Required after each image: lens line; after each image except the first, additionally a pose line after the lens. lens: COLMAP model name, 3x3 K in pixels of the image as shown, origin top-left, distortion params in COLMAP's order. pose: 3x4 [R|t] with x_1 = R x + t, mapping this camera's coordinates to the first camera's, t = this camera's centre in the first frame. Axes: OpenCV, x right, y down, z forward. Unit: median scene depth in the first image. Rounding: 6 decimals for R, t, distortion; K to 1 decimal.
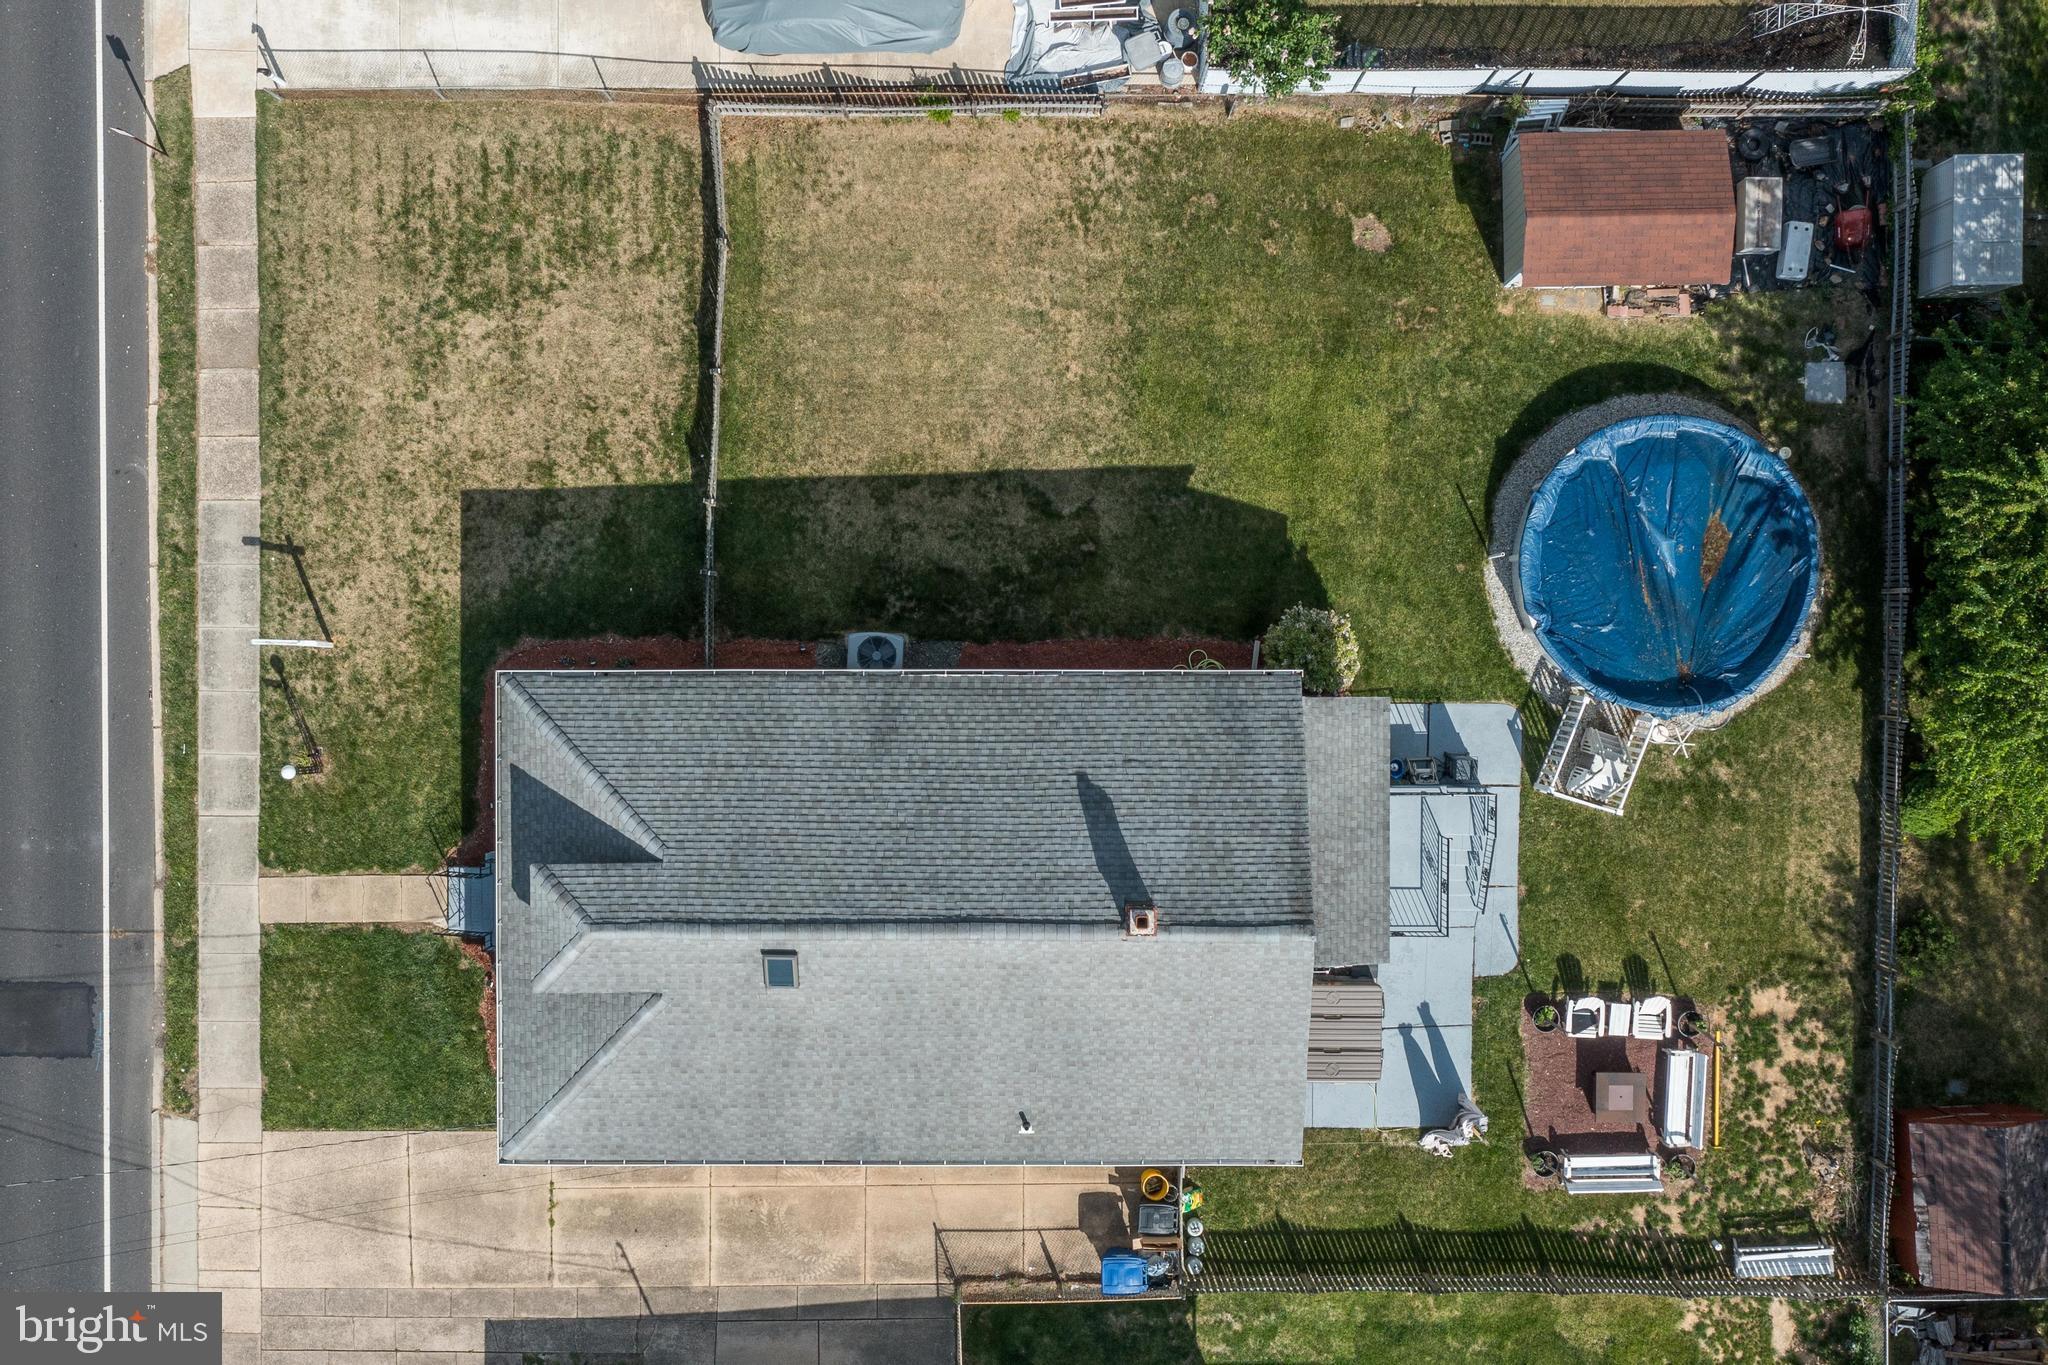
lens RADIAL K [[2233.5, 0, 999.7], [0, 2233.5, 698.5], [0, 0, 1]] dist [-0.005263, 0.033431]
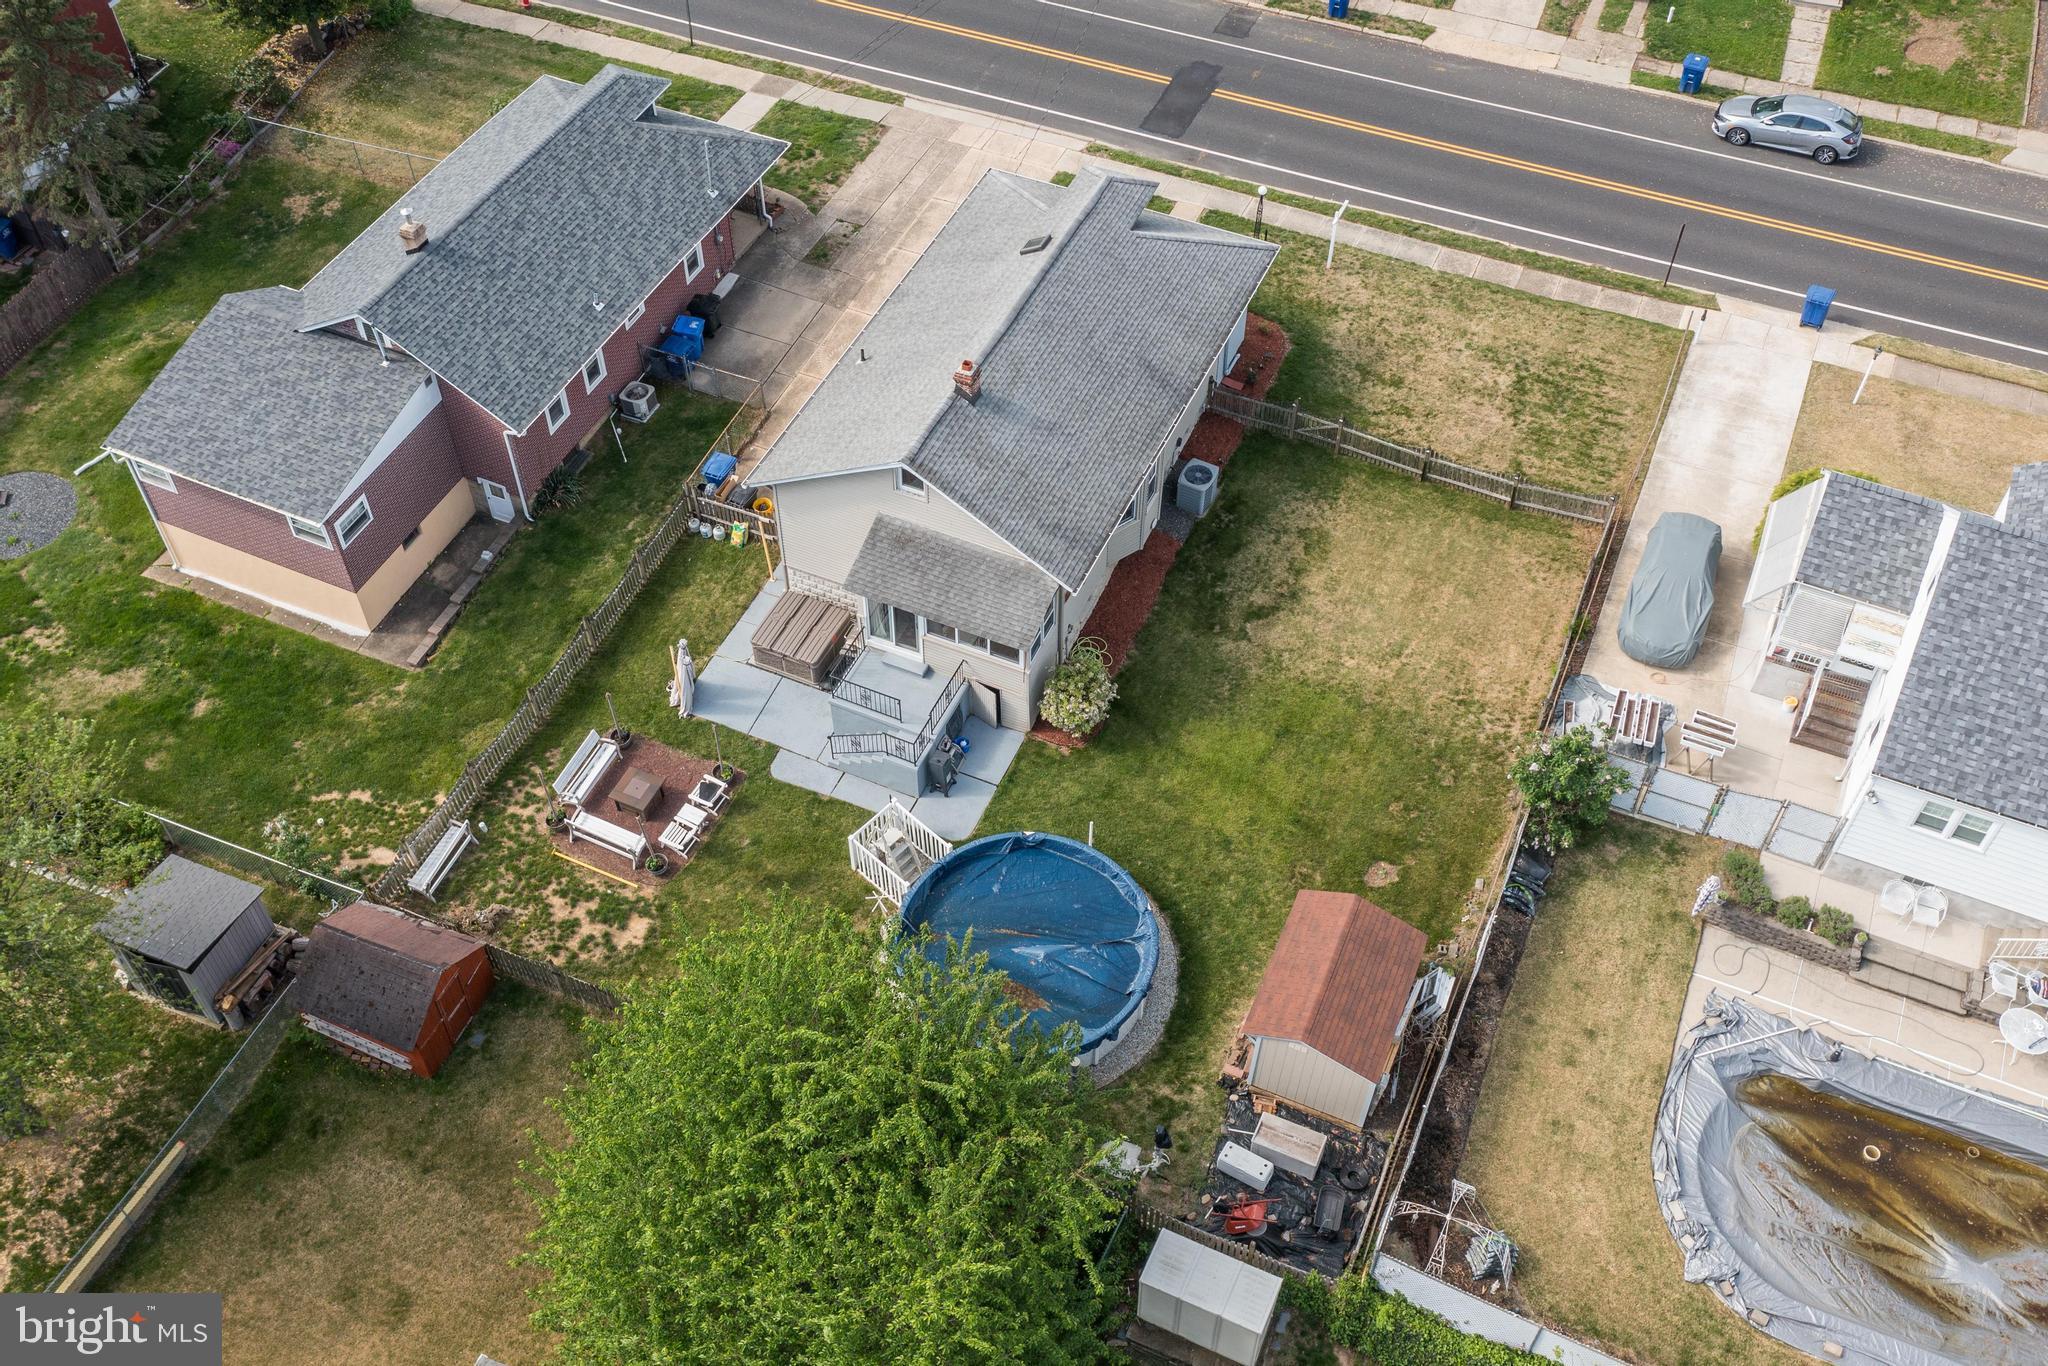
lens RADIAL K [[1867.1, 0, 1024.0], [0, 1867.1, 683.0], [0, 0, 1]] dist [0.002003, 0.009645]
pose [[-0.409922, 0.705755, -0.577818, 0.739670], [-0.912016, -0.326742, 0.247926, -0.246707], [-0.013823, 0.628610, 0.777598, 0.173800]]
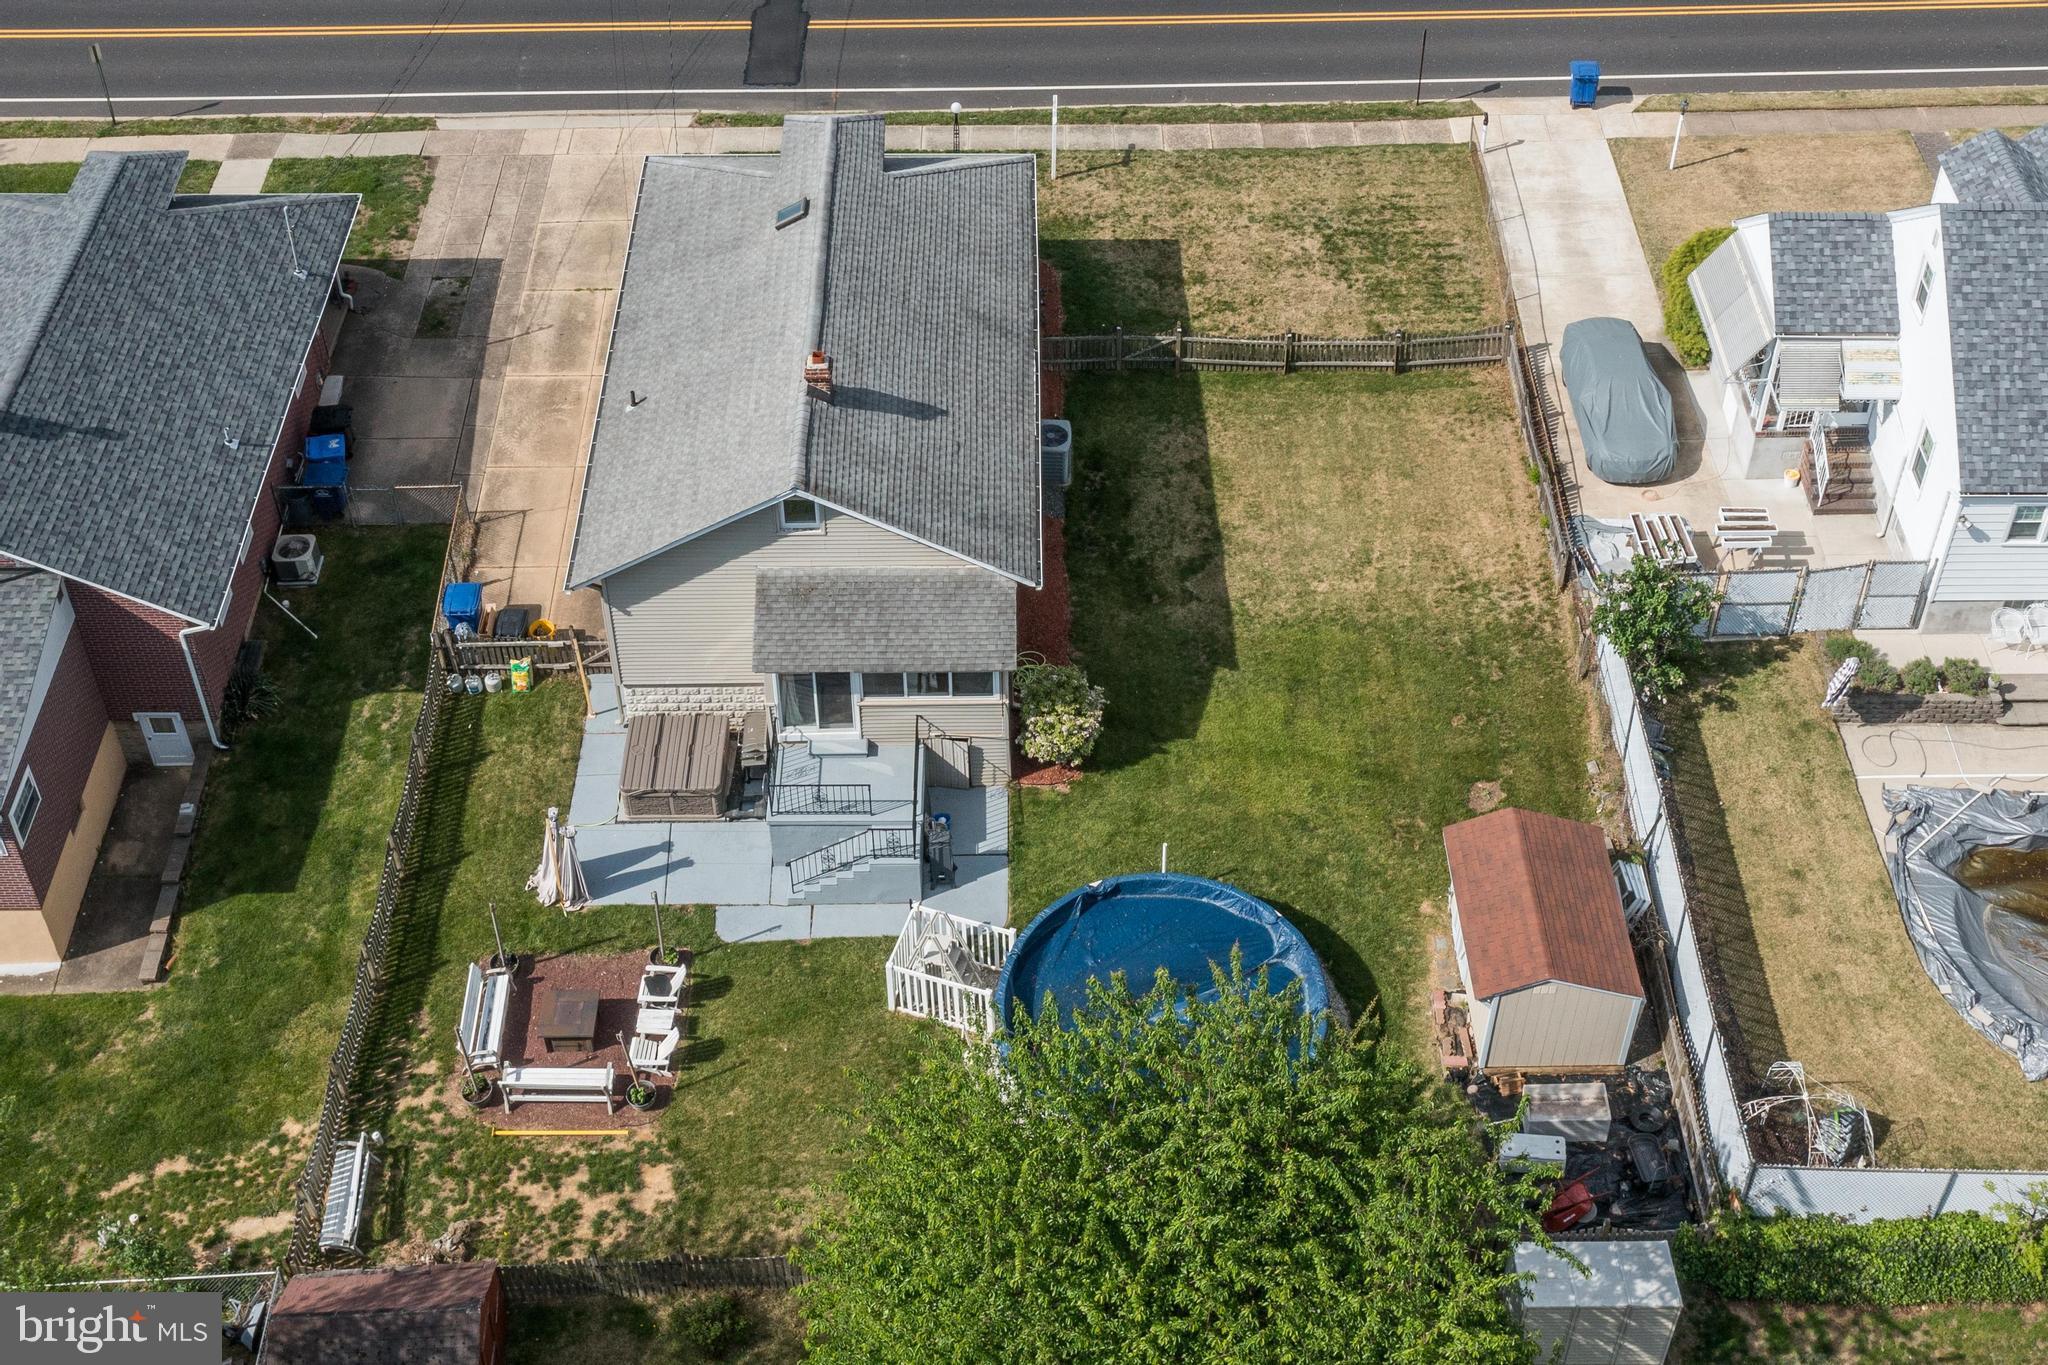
lens RADIAL K [[2495.9, 0, 1064.3], [0, 2495.9, 549.2], [0, 0, 1]] dist [0.000544, 0.014187]
pose [[0.016299, 0.685331, -0.728050, 0.887434], [-0.999565, -0.006742, -0.028724, 0.009663], [-0.024594, 0.728201, 0.684922, 0.172602]]
